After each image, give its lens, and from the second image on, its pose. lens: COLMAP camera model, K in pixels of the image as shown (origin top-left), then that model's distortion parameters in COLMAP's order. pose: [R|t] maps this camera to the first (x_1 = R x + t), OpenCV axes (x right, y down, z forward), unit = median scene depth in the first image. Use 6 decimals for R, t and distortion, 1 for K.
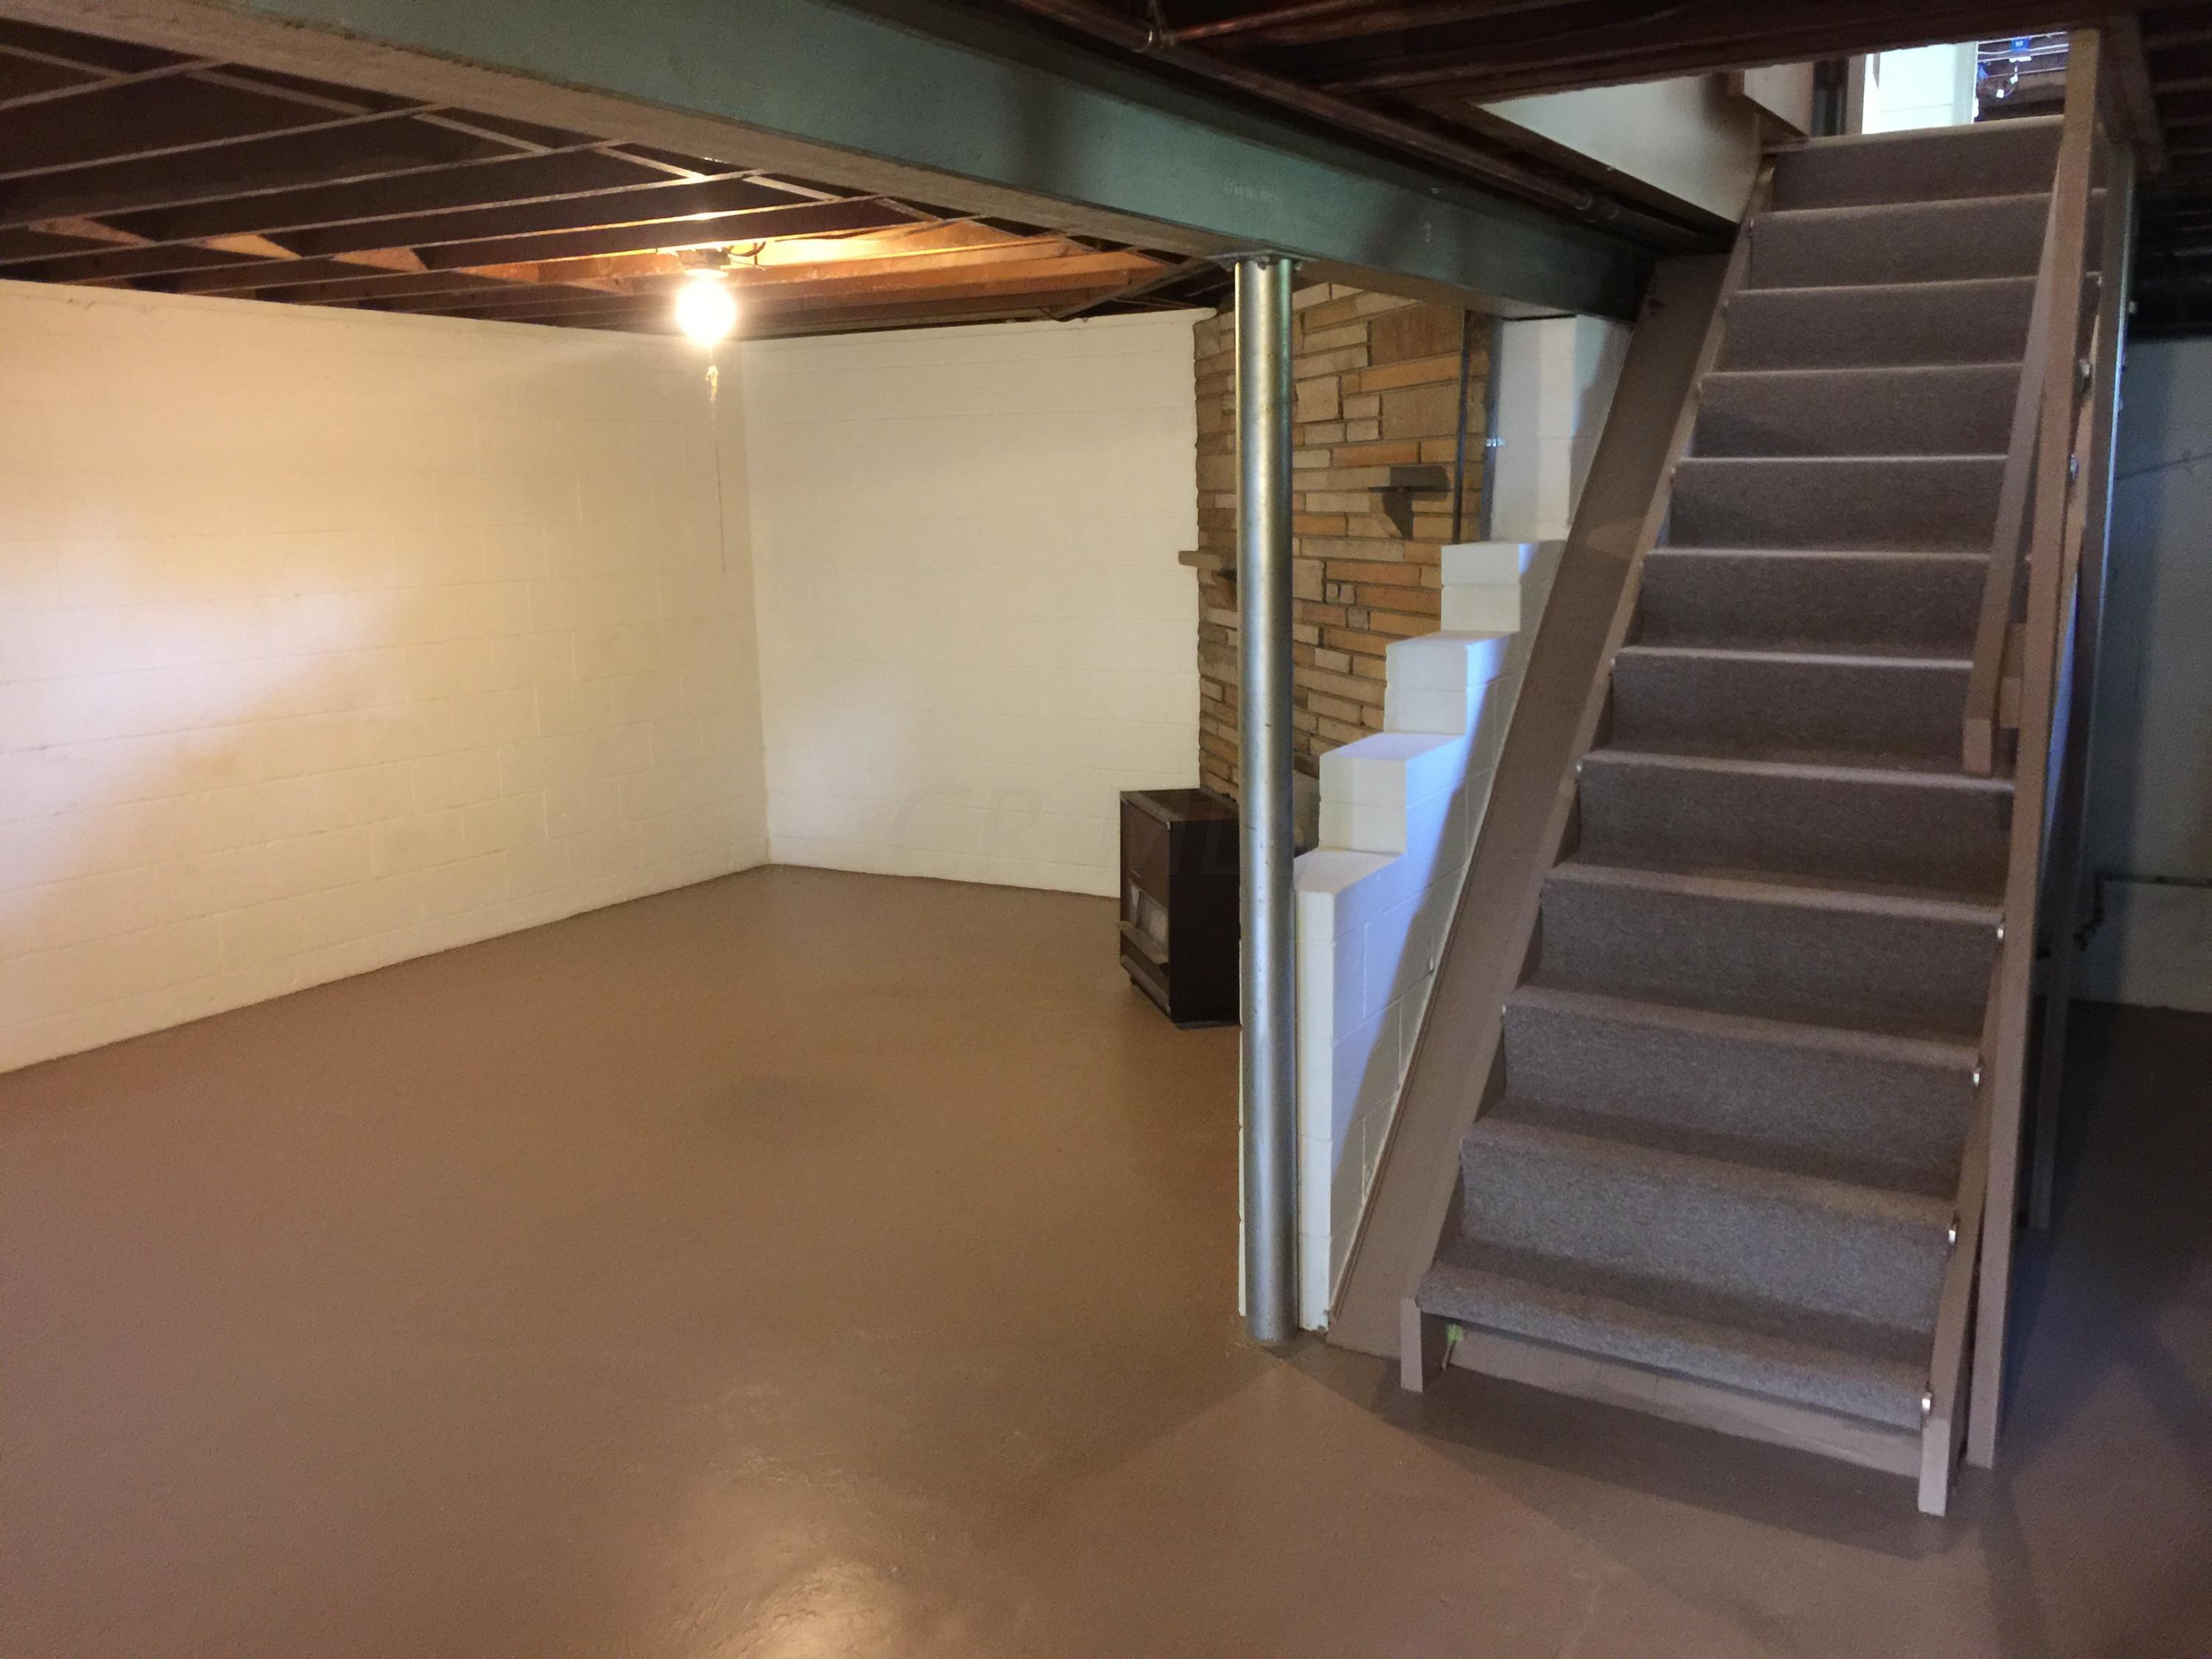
lens RADIAL K [[1861.7, 0, 1110.7], [0, 1861.7, 821.0], [0, 0, 1]] dist [0.080178, -0.088678]
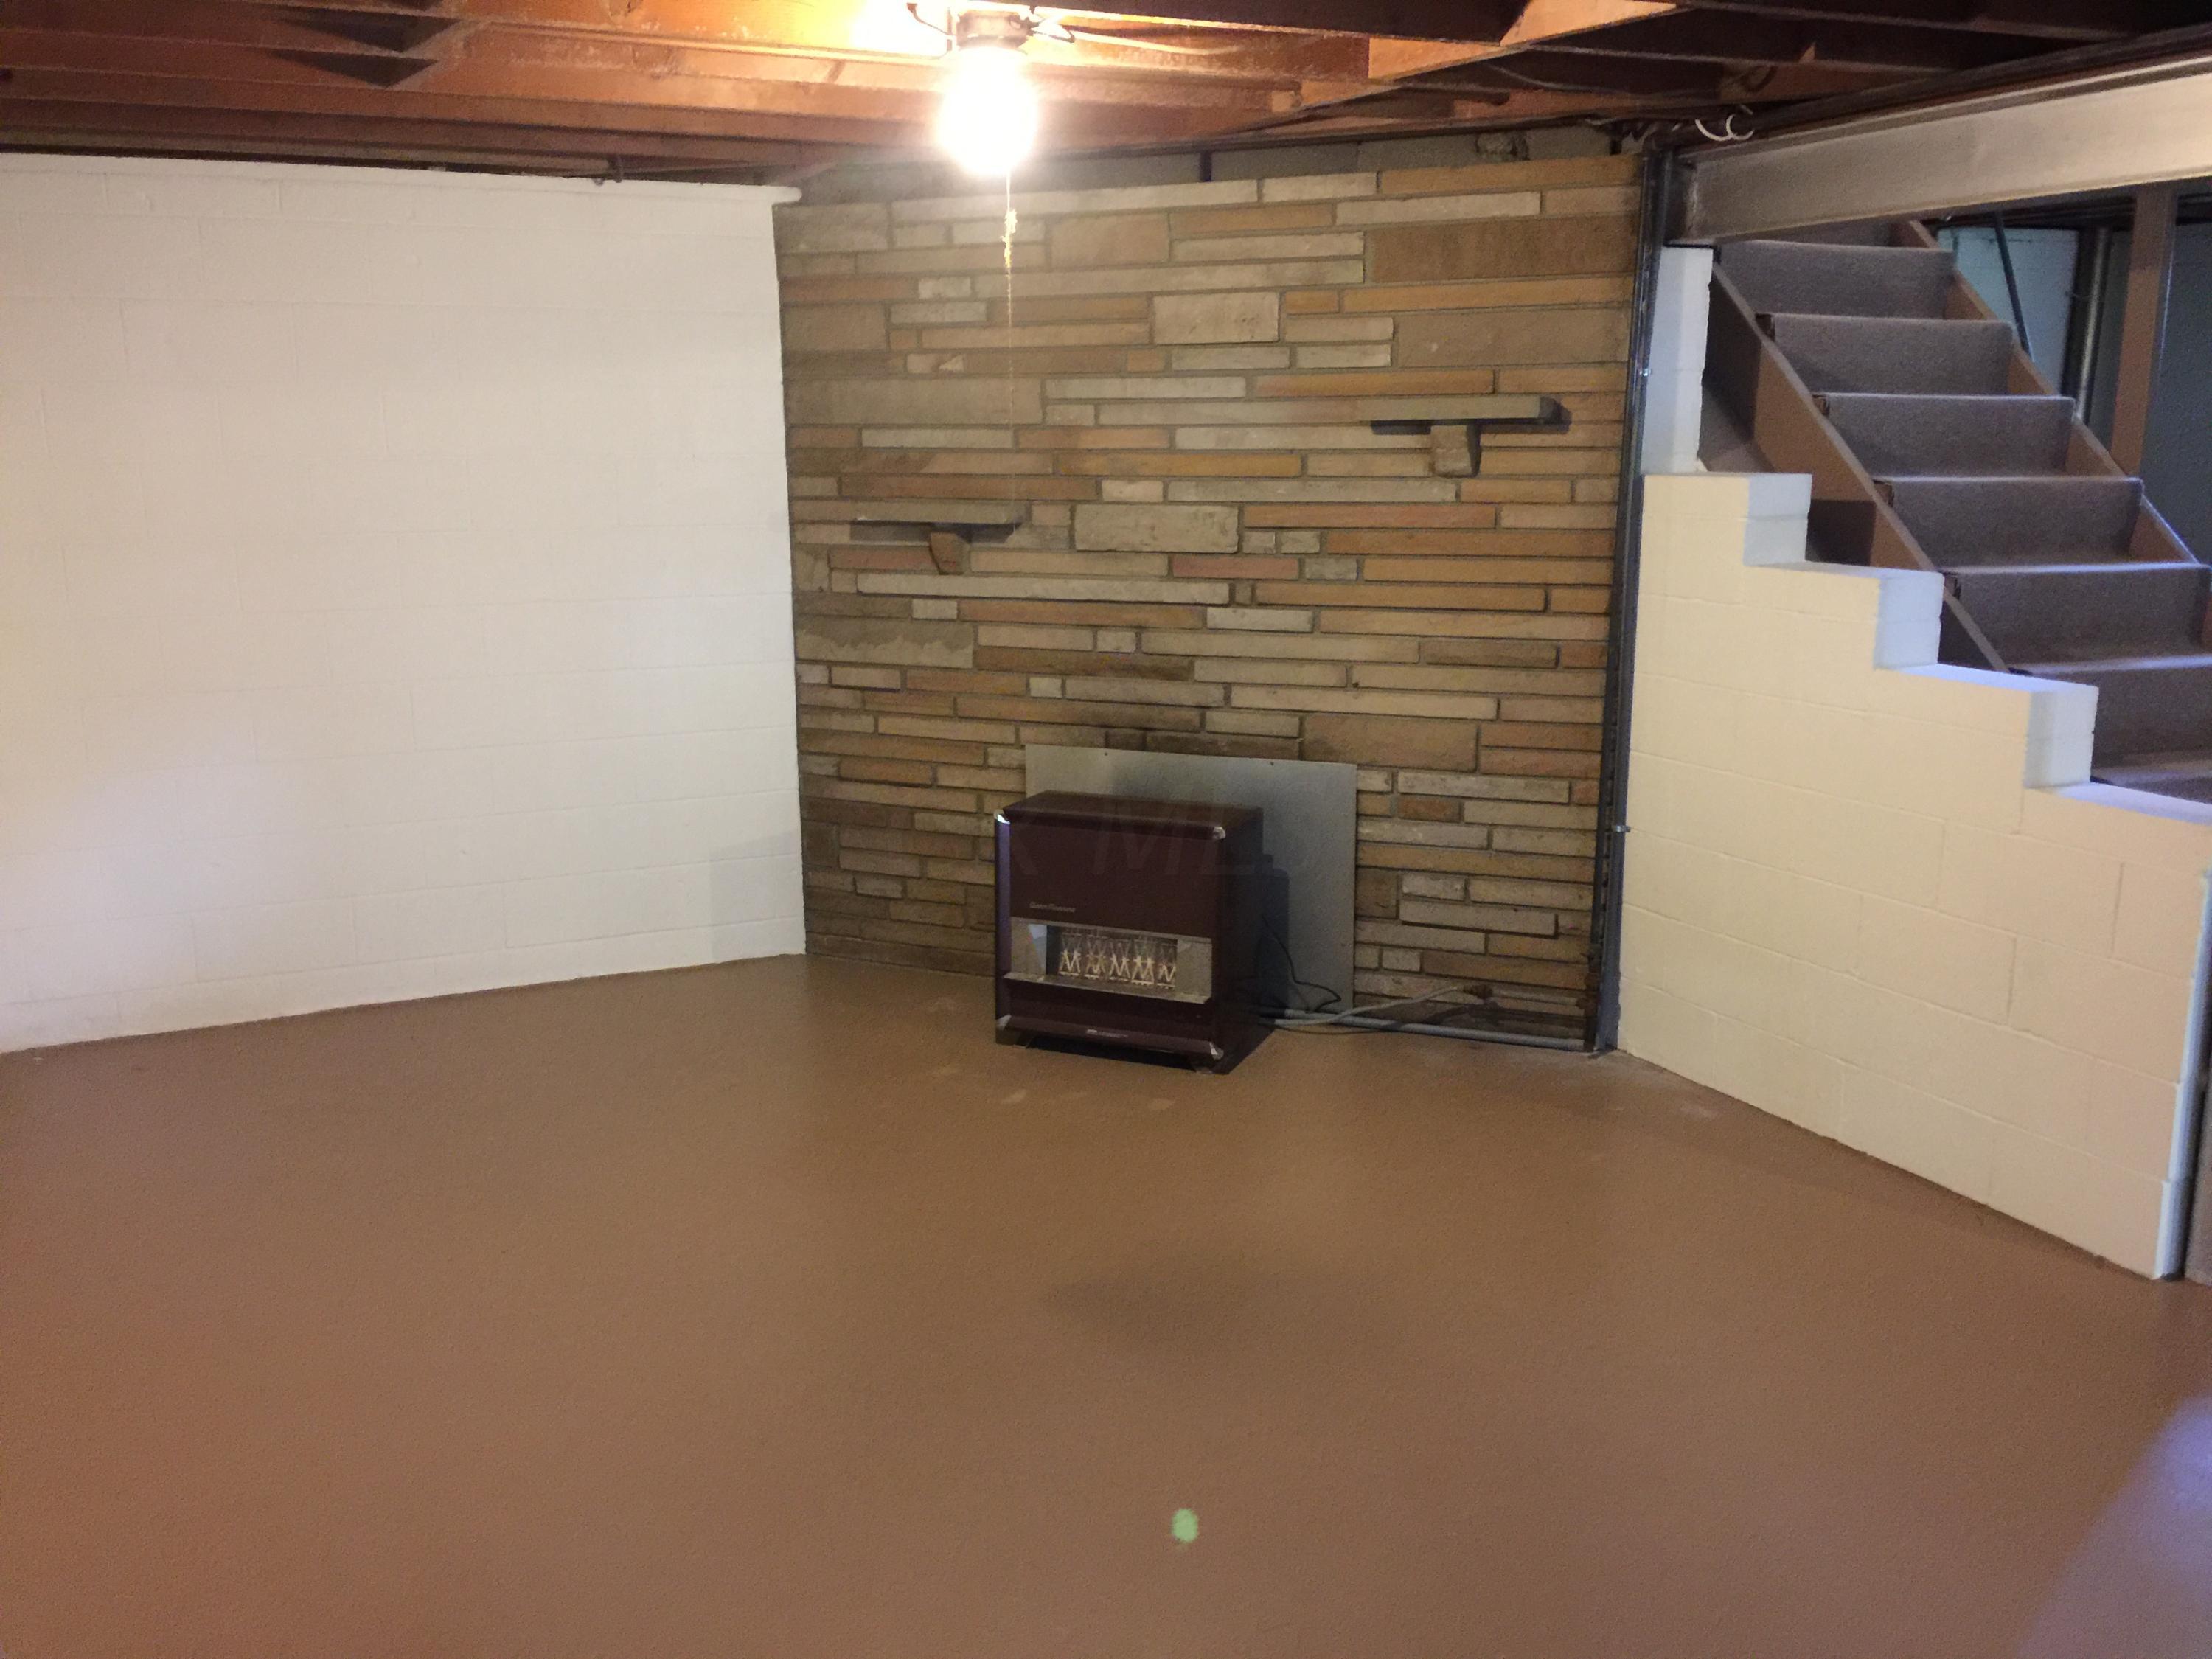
lens RADIAL K [[1861.7, 0, 1110.7], [0, 1861.7, 821.0], [0, 0, 1]] dist [0.080178, -0.088678]
pose [[0.601629, -0.157763, 0.783041, -0.647740], [0.136501, 0.986188, 0.093815, -0.087062], [-0.787026, 0.050444, 0.614854, 0.537271]]
